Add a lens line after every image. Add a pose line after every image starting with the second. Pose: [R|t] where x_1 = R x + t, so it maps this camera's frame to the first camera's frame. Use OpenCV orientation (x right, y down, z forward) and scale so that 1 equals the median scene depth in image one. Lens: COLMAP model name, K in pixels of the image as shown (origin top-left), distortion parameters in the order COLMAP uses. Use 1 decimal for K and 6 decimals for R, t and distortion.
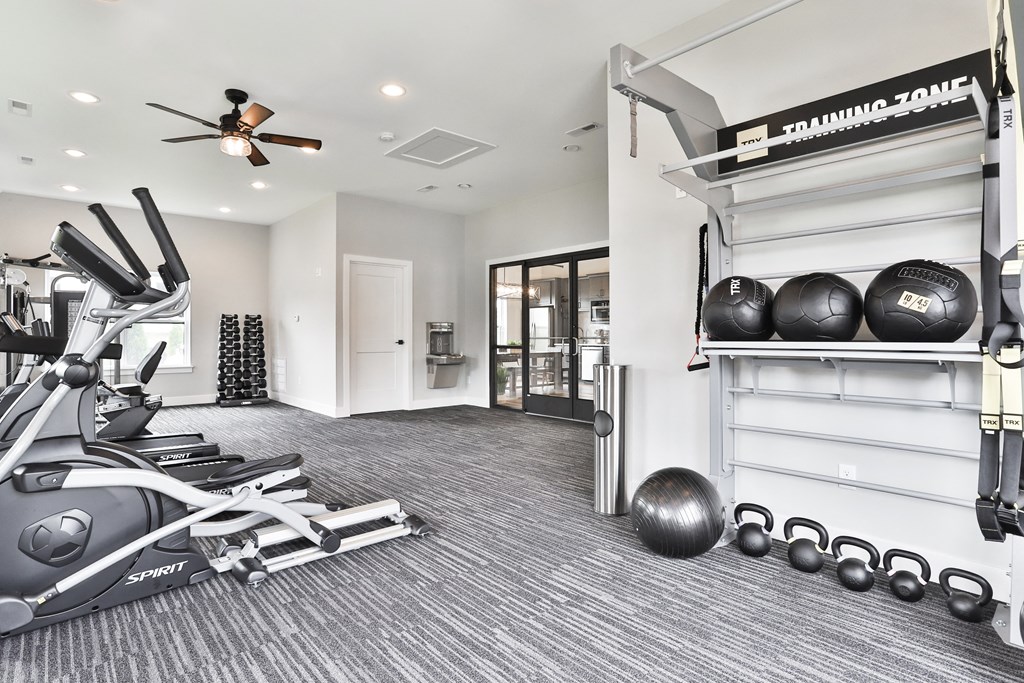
lens RADIAL K [[529.3, 0, 505.2], [0, 529.3, 342.6], [0, 0, 1]] dist [-0.051591, 0.030354]
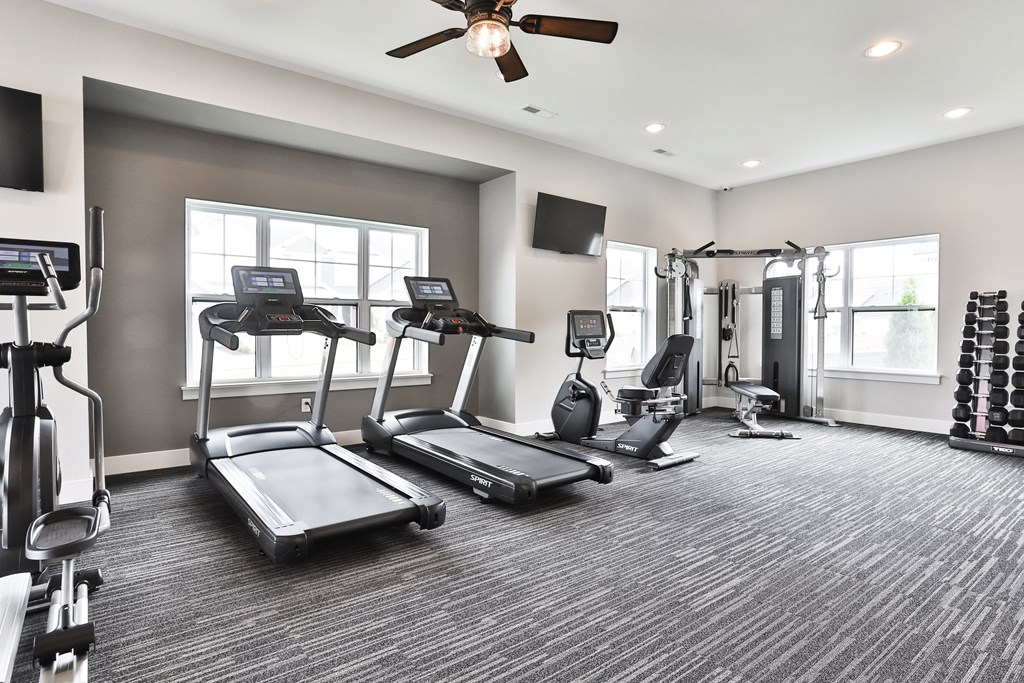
lens RADIAL K [[529.3, 0, 505.2], [0, 529.3, 342.6], [0, 0, 1]] dist [-0.051591, 0.030354]
pose [[-0.062246, 0.041802, -0.997185, 0.080445], [-0.010235, 0.999043, 0.042519, -0.016494], [0.998008, 0.012853, -0.061759, 0.509113]]
